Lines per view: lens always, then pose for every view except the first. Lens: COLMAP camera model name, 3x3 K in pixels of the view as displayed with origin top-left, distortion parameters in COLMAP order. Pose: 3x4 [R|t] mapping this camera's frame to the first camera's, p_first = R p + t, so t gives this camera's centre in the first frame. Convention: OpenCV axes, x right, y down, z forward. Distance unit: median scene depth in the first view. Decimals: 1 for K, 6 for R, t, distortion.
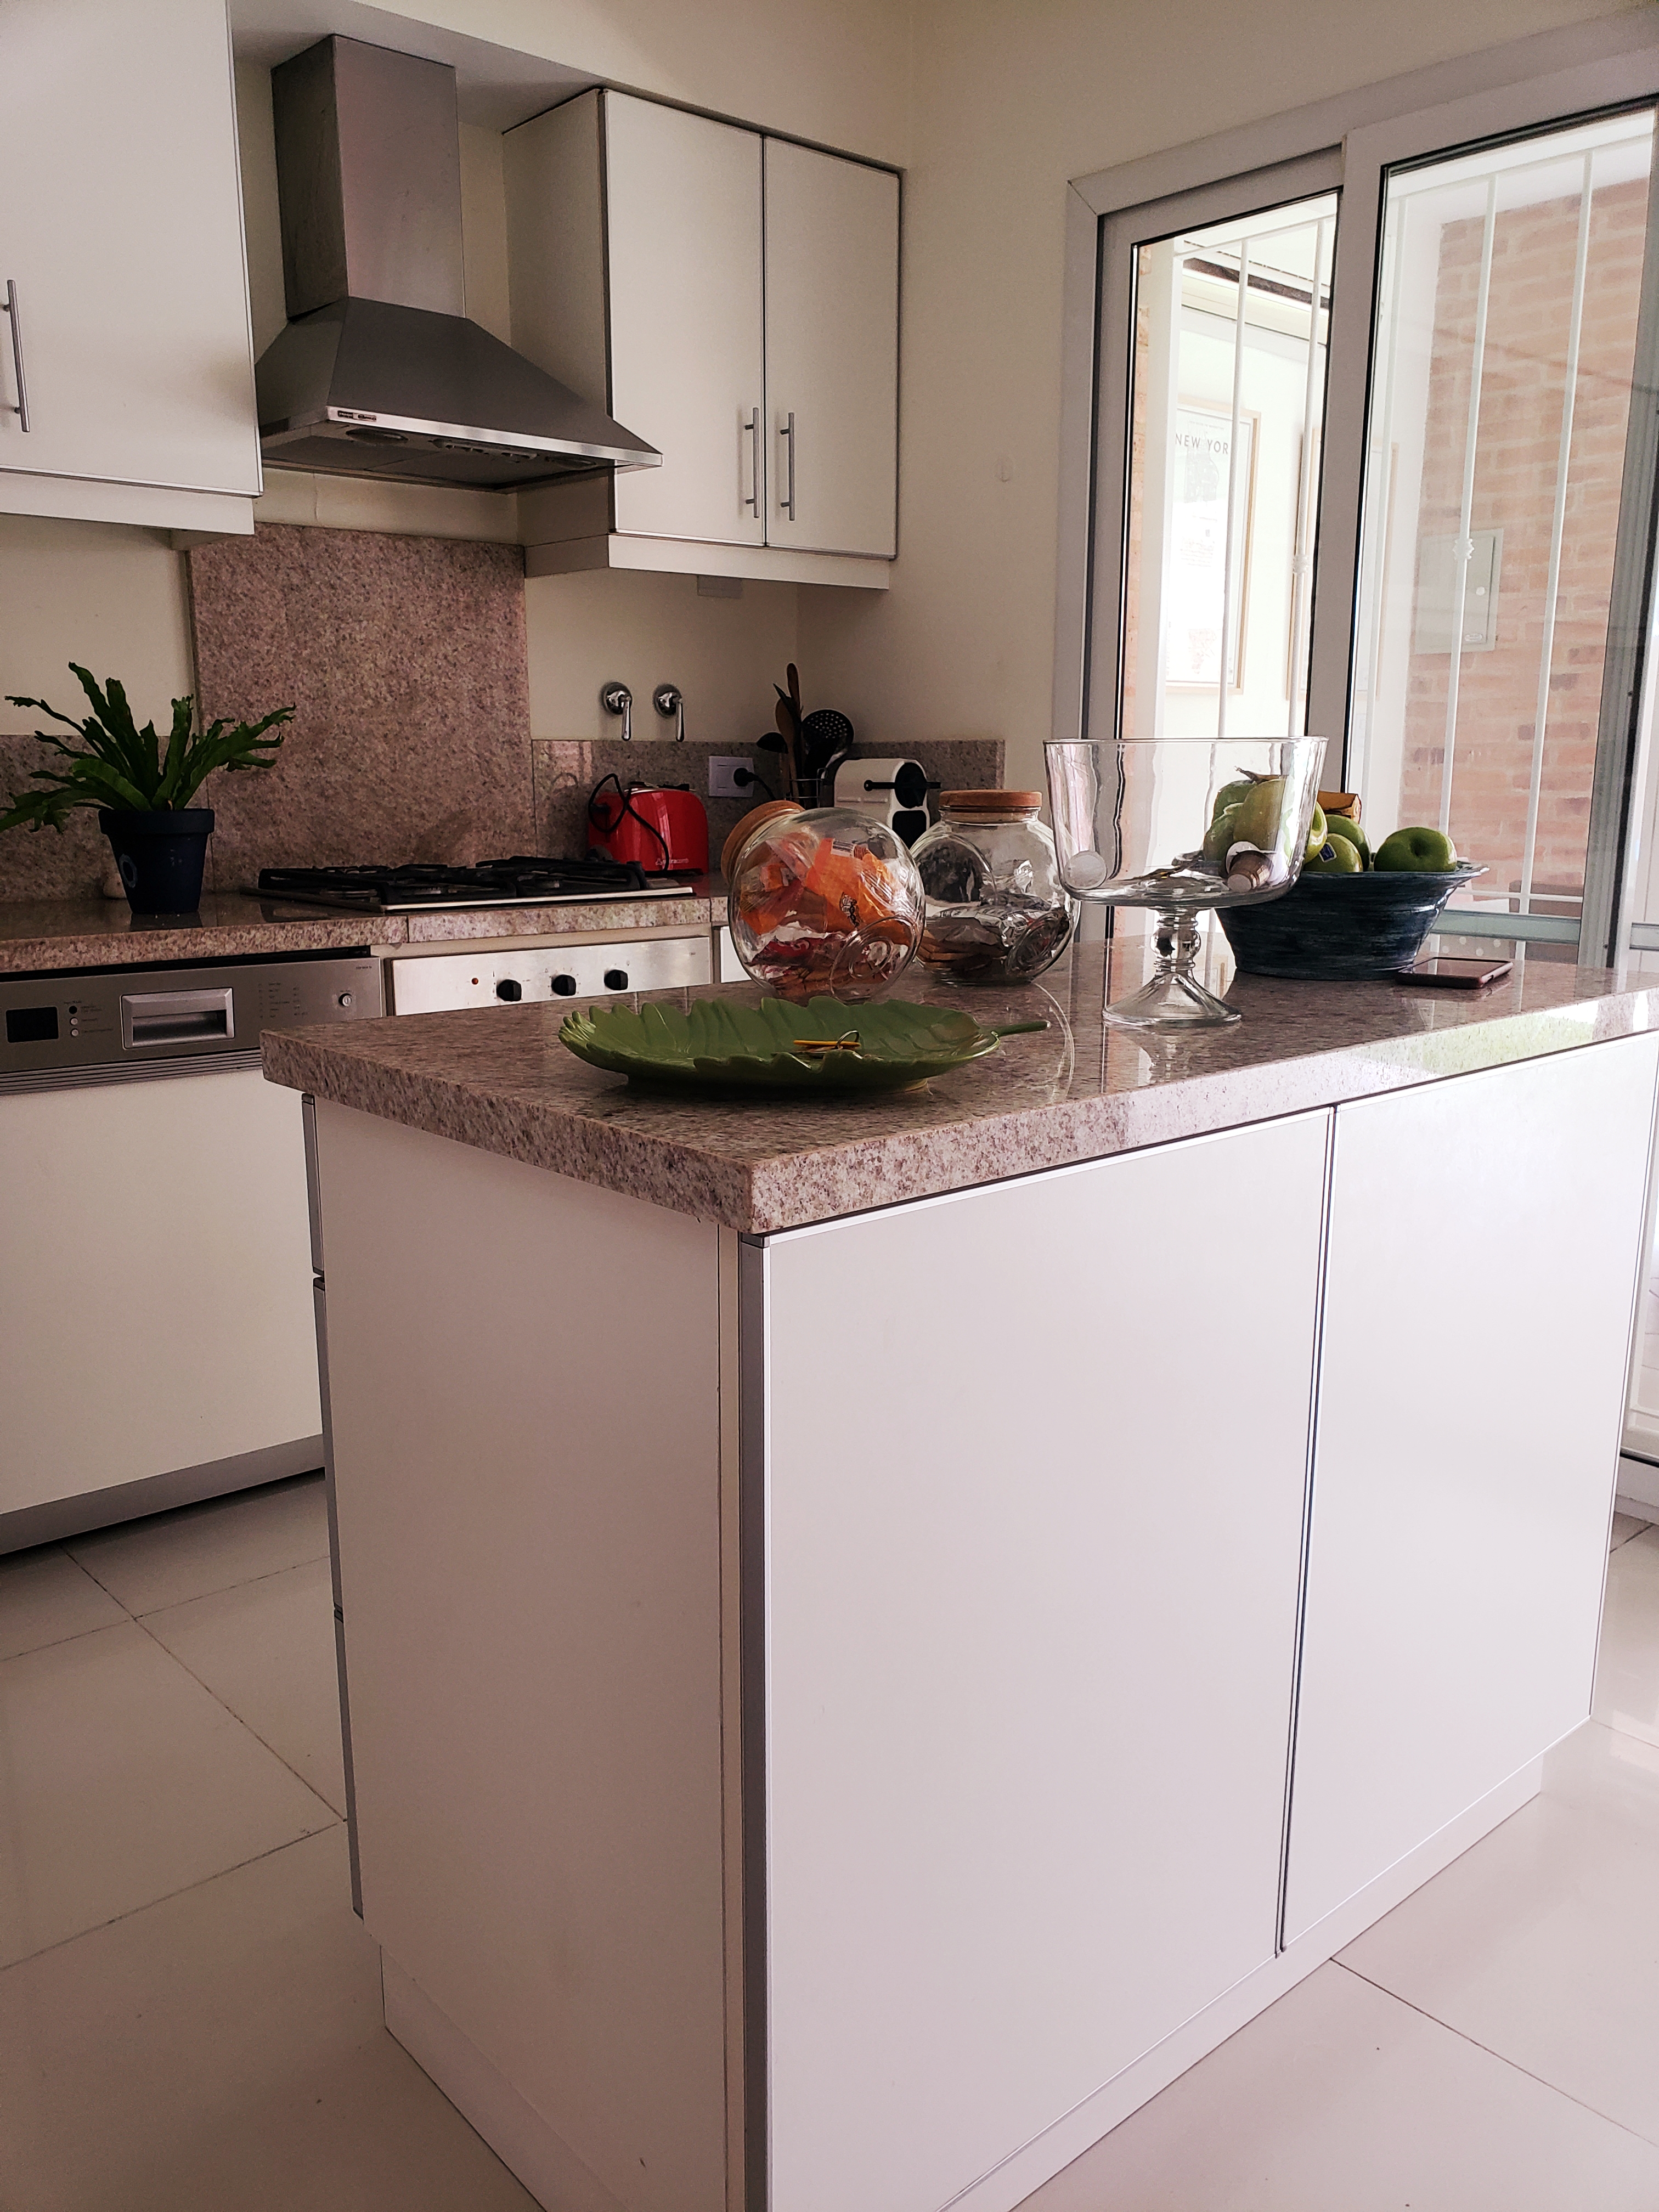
lens RADIAL K [[1718.2, 0, 829.5], [0, 1718.2, 1106.0], [0, 0, 1]] dist [0.000973, -0.053407]
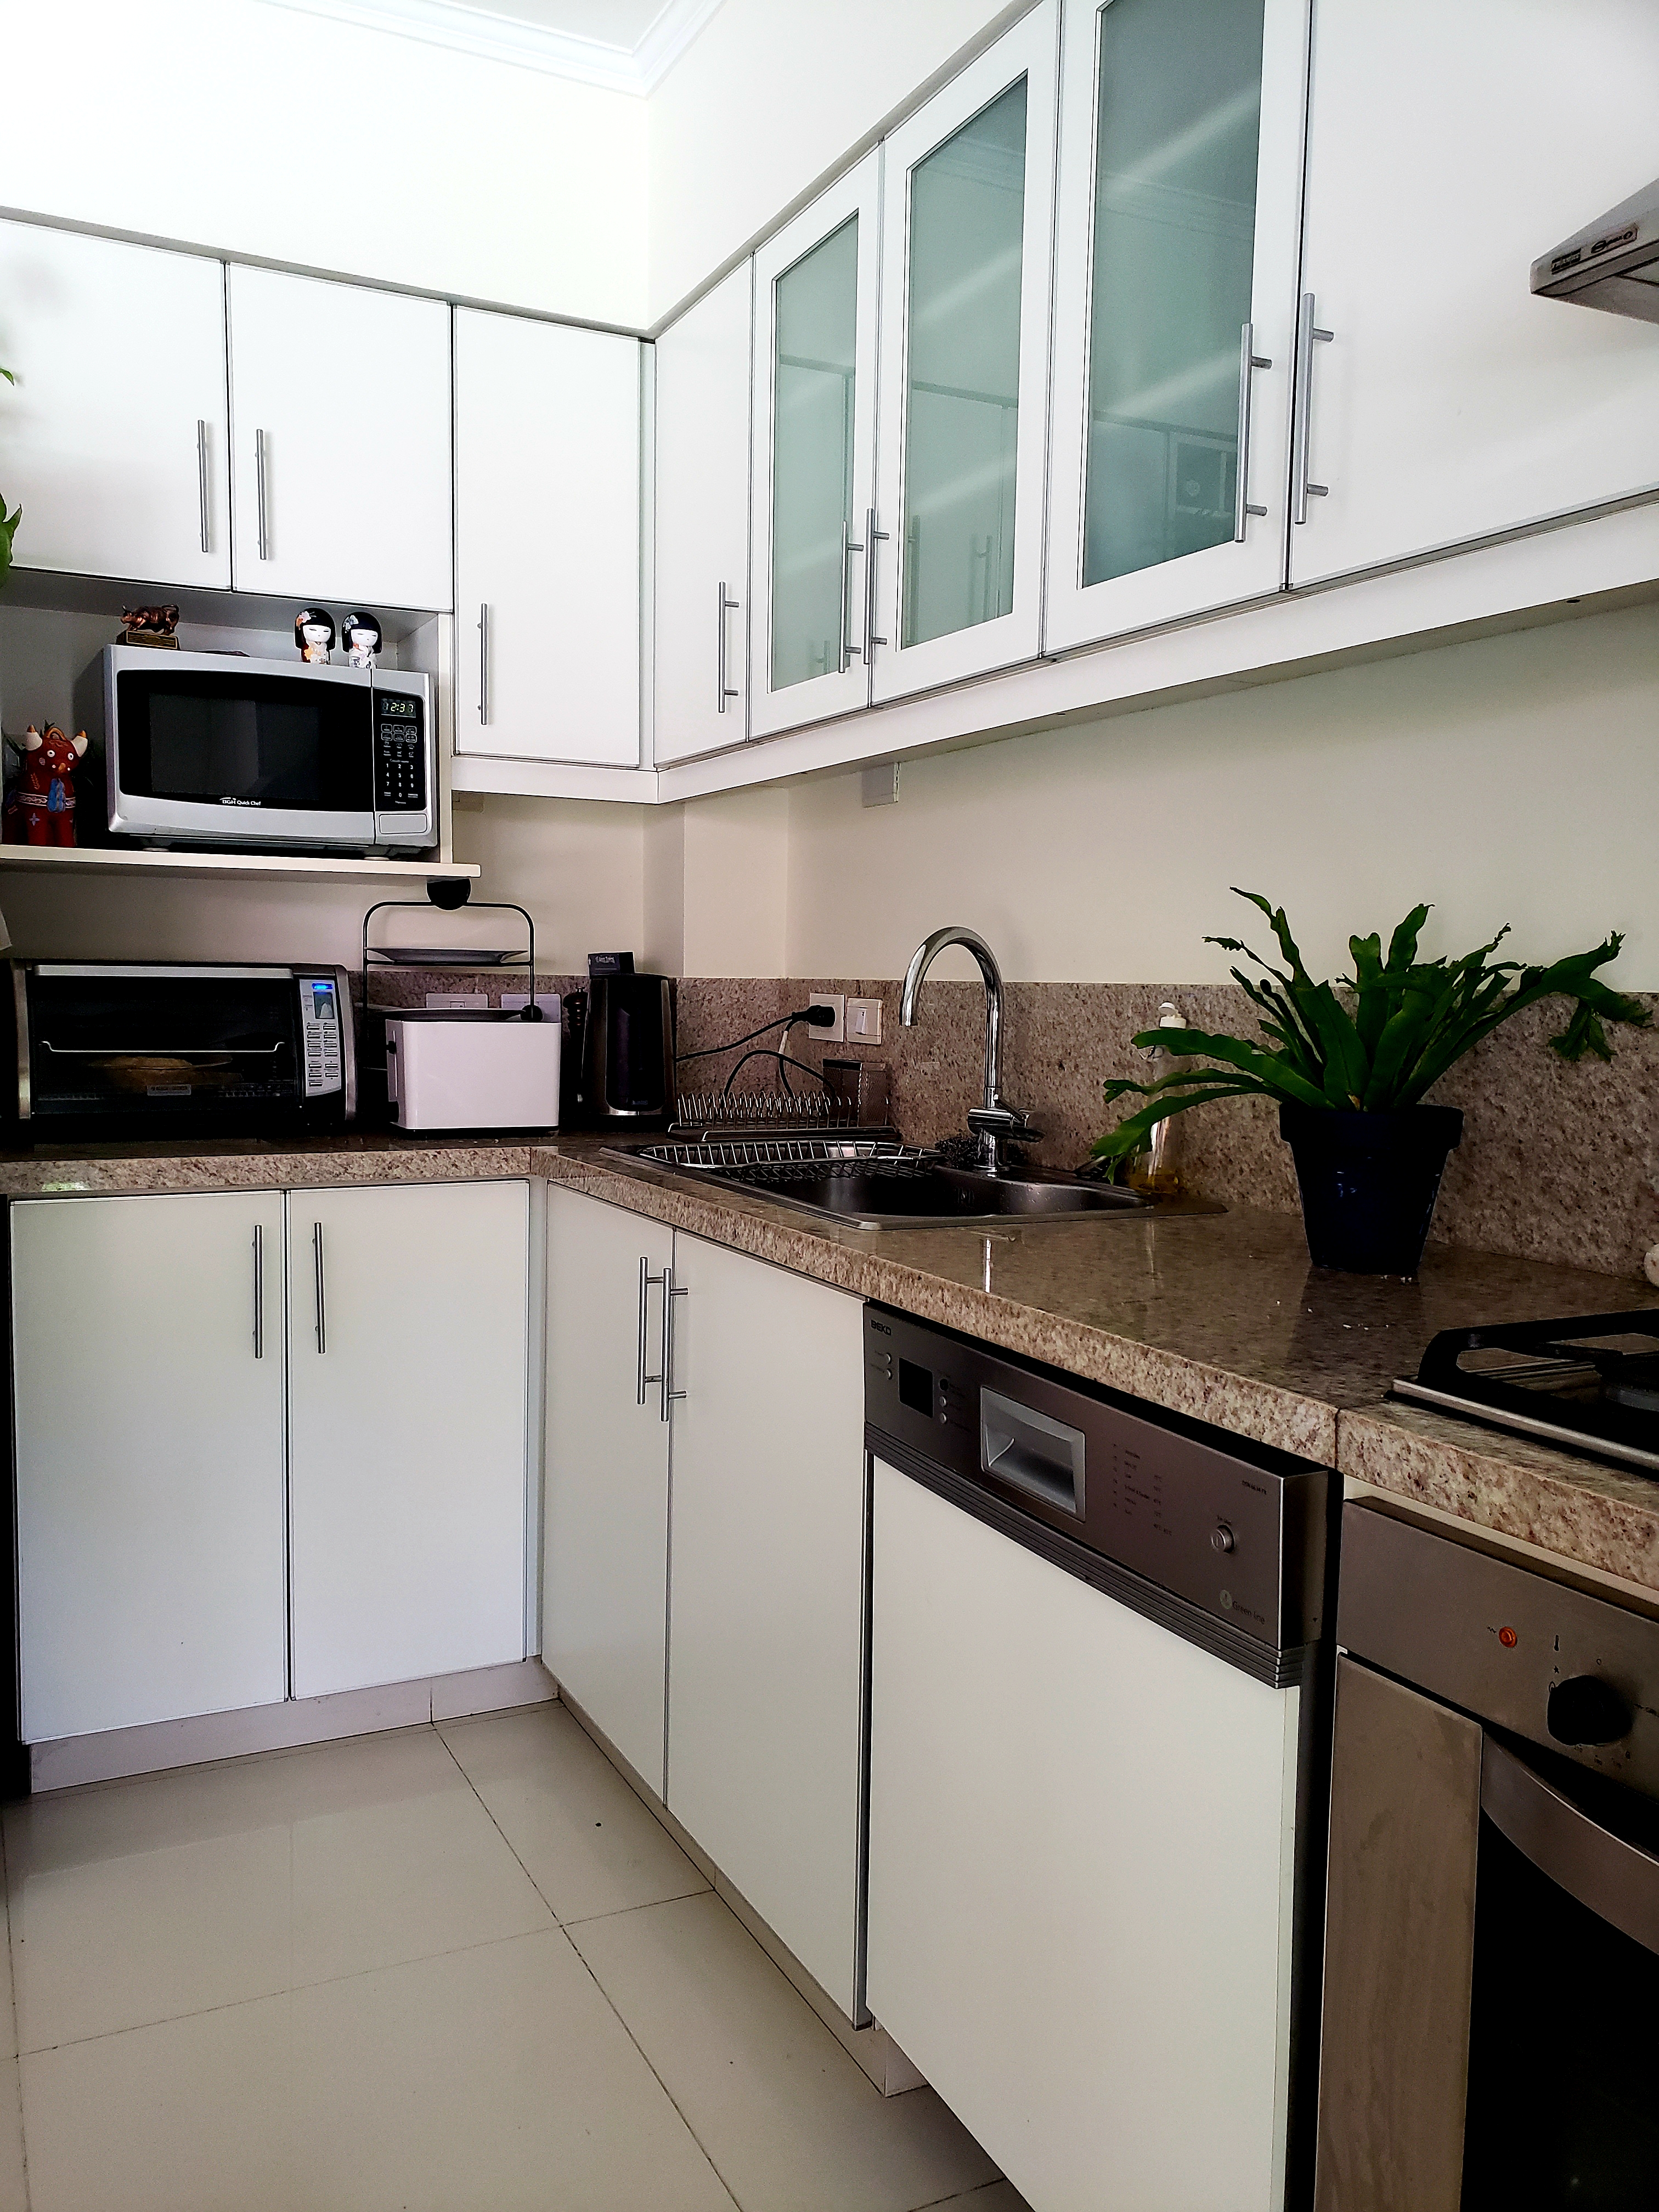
lens RADIAL K [[1718.2, 0, 829.5], [0, 1718.2, 1106.0], [0, 0, 1]] dist [0.000973, -0.053407]
pose [[-0.242808, 0.072229, -0.967382, 0.217350], [-0.214499, 0.968543, 0.126154, -0.228315], [0.946063, 0.238134, -0.219677, 1.023532]]
